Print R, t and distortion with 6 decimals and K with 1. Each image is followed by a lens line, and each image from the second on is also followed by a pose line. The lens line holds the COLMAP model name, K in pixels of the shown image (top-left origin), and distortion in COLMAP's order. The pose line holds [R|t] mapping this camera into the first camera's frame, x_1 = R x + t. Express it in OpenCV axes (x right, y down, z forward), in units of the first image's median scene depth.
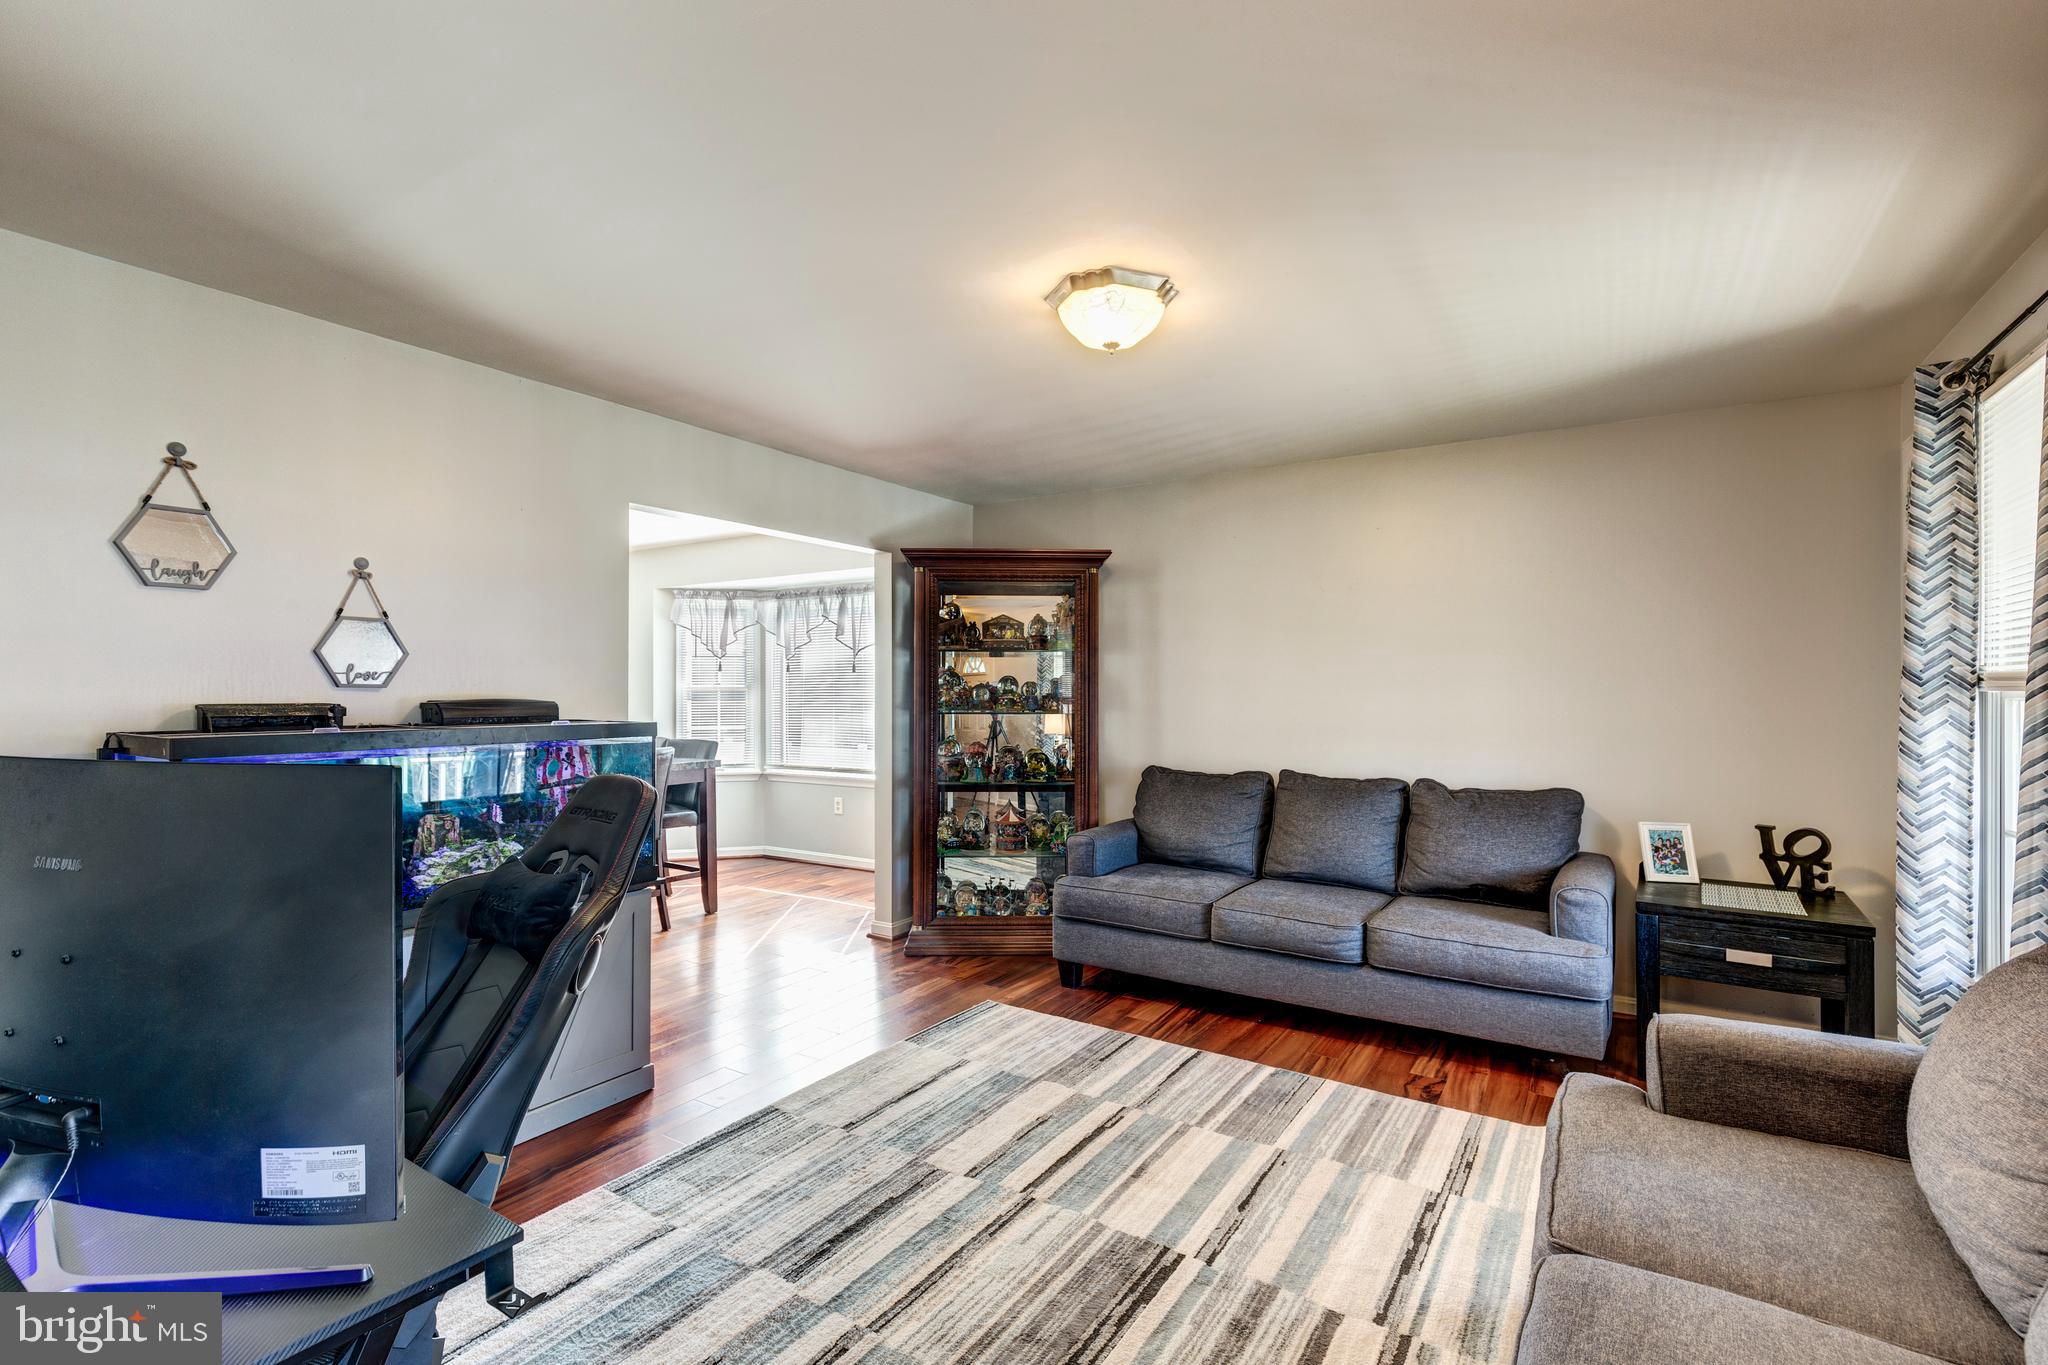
lens RADIAL K [[930.9, 0, 1037.9], [0, 930.9, 686.1], [0, 0, 1]] dist [0.000640, 0.000033]
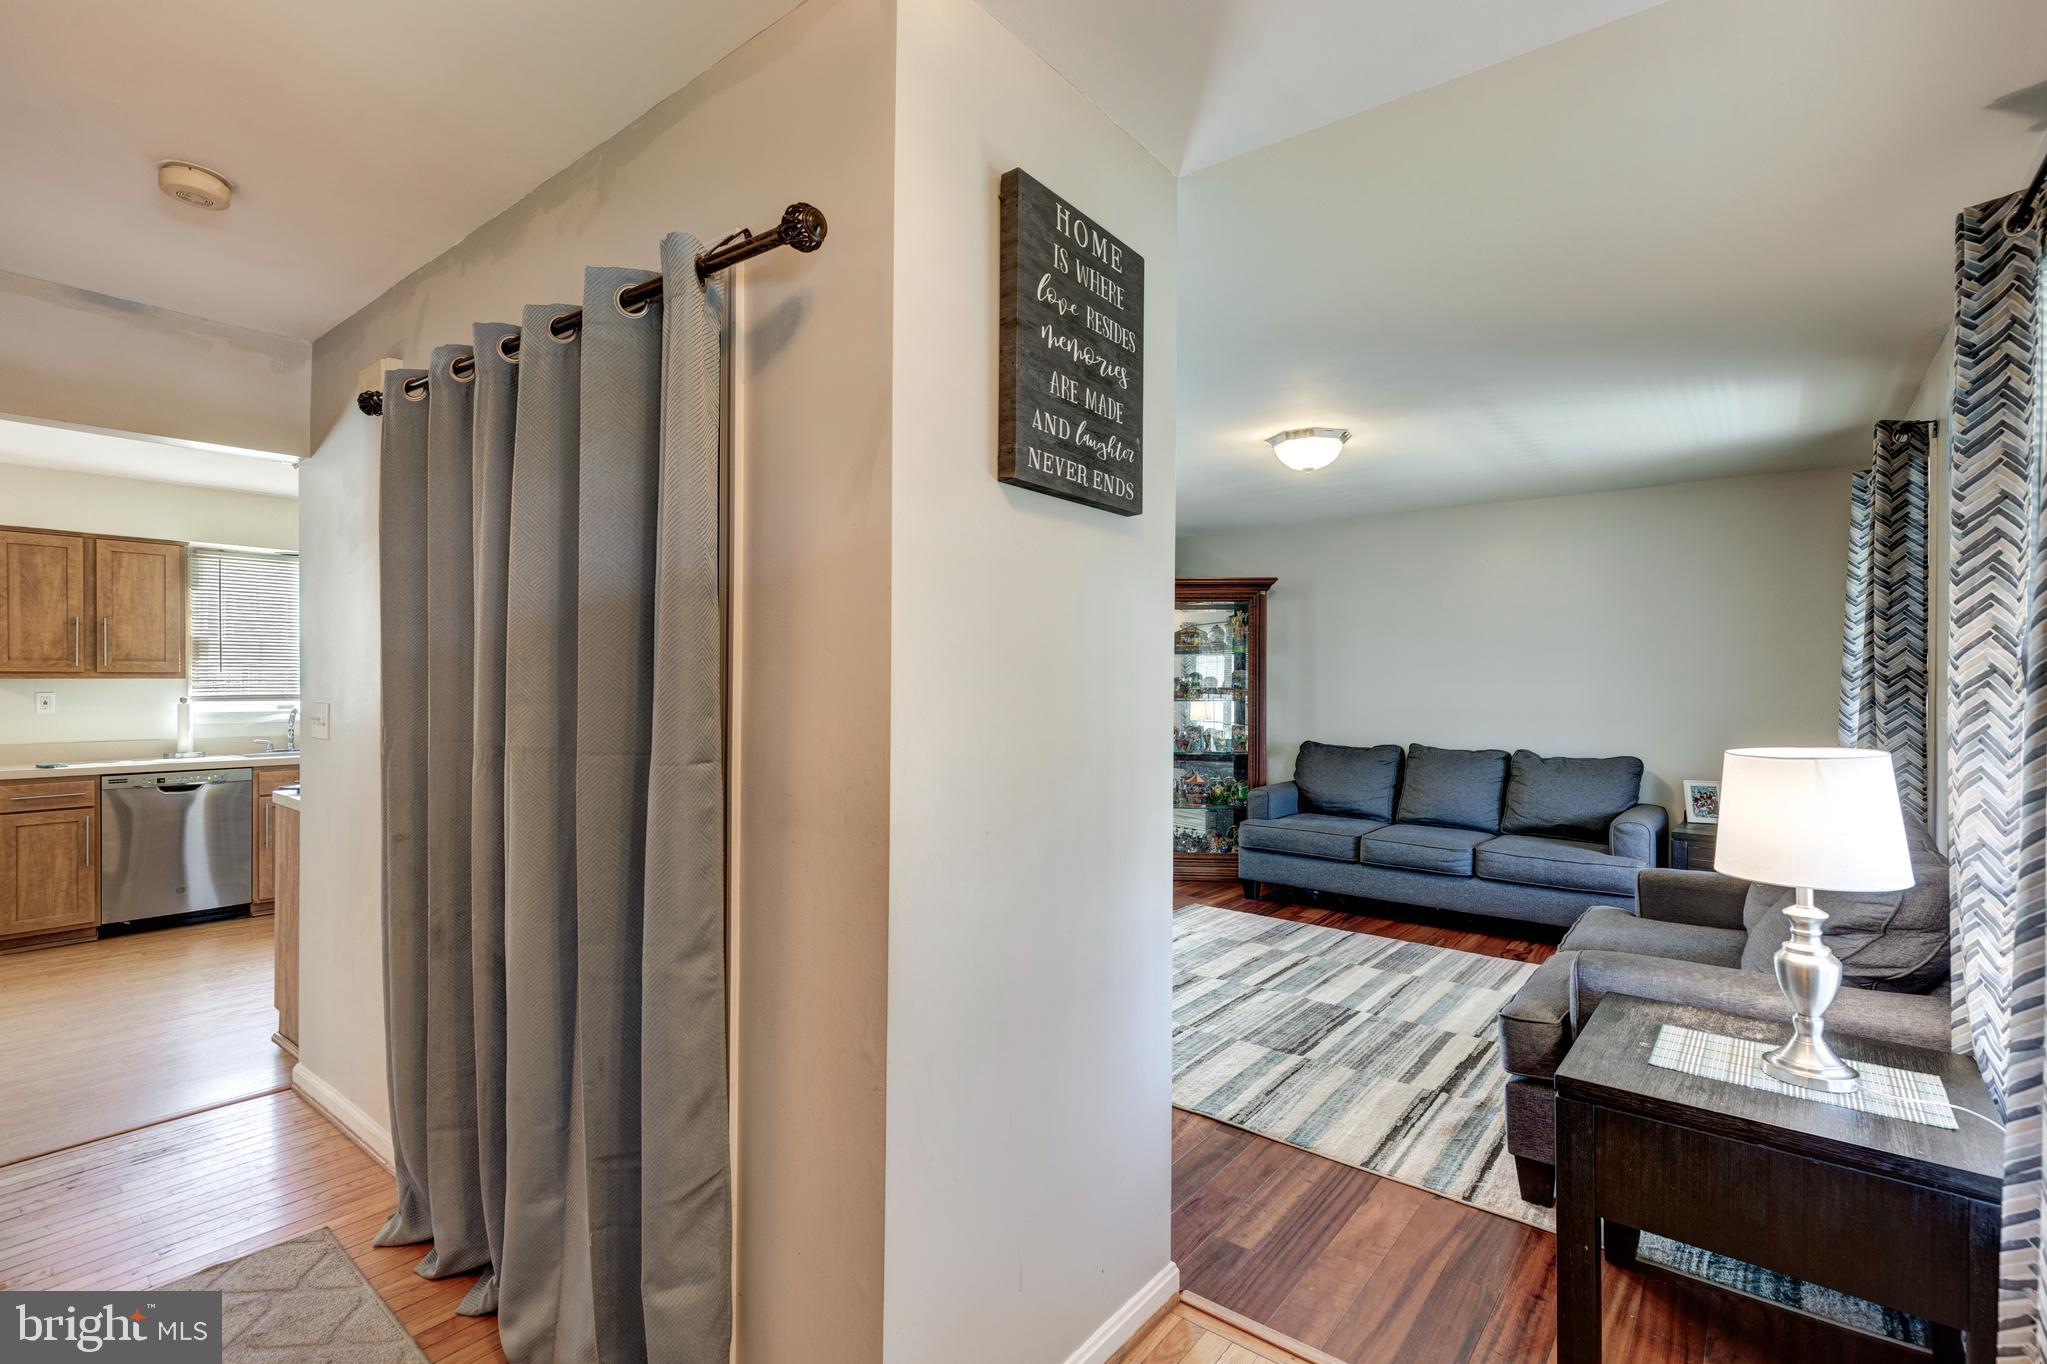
lens RADIAL K [[930.5, 0, 1037.4], [0, 930.5, 685.6], [0, 0, 1]] dist [0.000640, 0.000033]
pose [[0.993705, 0.001780, -0.112015, -0.163118], [-0.000829, 0.999963, 0.008538, -0.005019], [0.112026, -0.008391, 0.993670, -0.516979]]
